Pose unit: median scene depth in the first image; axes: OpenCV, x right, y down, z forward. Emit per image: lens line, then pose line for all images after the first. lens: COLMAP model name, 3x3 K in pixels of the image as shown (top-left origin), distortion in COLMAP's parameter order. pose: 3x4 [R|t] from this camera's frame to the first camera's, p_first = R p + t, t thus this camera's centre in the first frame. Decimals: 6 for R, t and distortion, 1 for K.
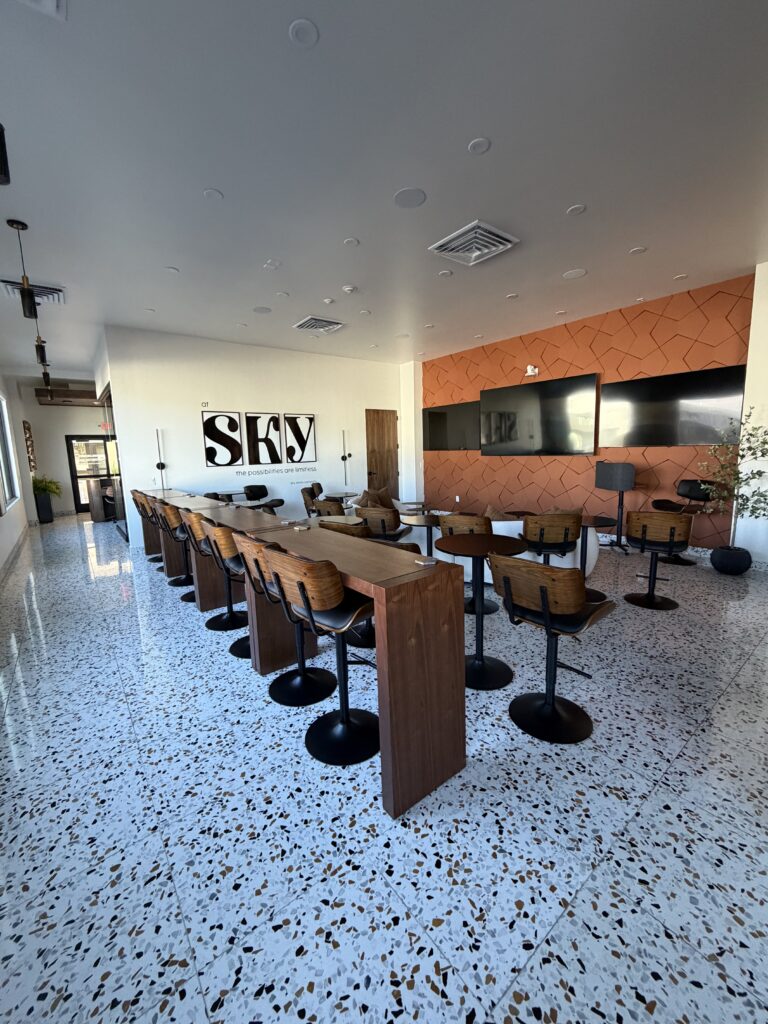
lens RADIAL K [[407.5, 0, 387.8], [0, 407.5, 510.4], [0, 0, 1]] dist [-0.001706, 0.000556]
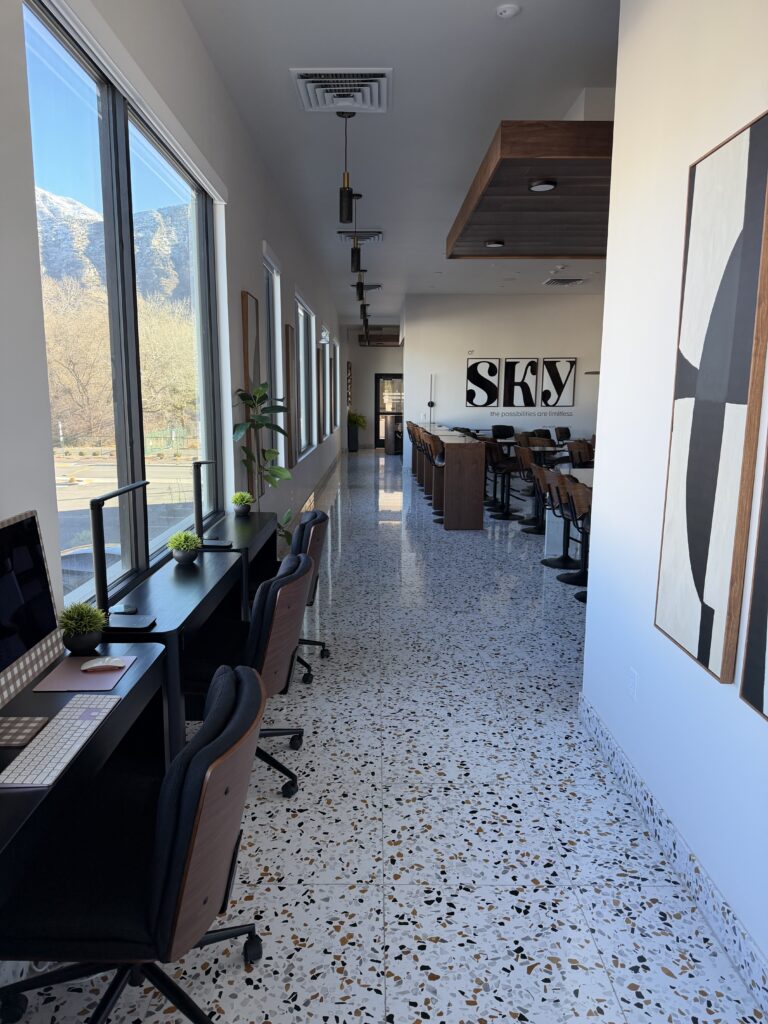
lens RADIAL K [[700.6, 0, 381.6], [0, 700.6, 512.6], [0, 0, 1]] dist [0.008610, 0.000940]
pose [[0.788754, 0.129397, -0.600935, 0.538469], [-0.113490, 0.991442, 0.064522, 0.080428], [0.604141, 0.017308, 0.796689, -0.647763]]
